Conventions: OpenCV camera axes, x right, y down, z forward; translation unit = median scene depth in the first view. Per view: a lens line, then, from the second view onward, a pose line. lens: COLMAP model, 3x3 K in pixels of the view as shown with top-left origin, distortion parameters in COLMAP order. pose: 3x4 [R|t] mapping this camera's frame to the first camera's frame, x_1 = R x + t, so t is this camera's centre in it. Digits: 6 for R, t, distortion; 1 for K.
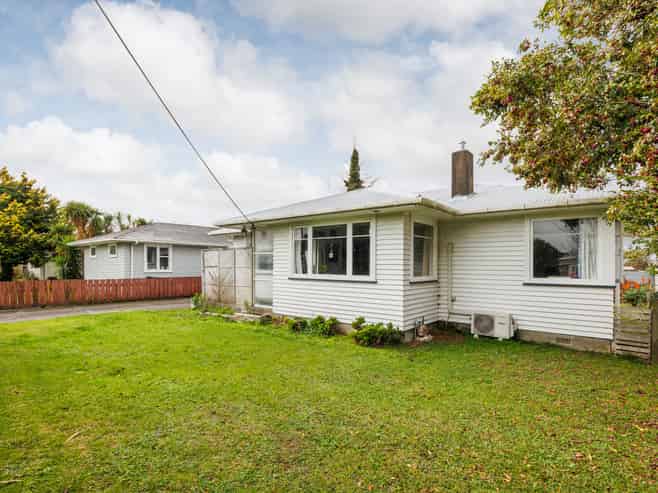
lens RADIAL K [[345.5, 0, 329.1], [0, 345.5, 265.8], [0, 0, 1]] dist [-0.001882, -0.000224]
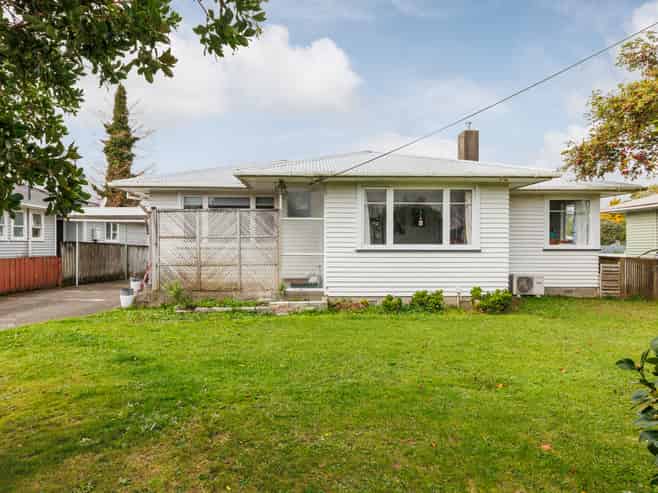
lens RADIAL K [[392.7, 0, 329.0], [0, 392.7, 246.5], [0, 0, 1]] dist [0.000344, 0.000059]
pose [[0.764386, -0.012510, 0.644637, -0.877604], [0.005042, 0.999897, 0.013425, 0.016603], [-0.644739, -0.007012, 0.764371, 0.394371]]
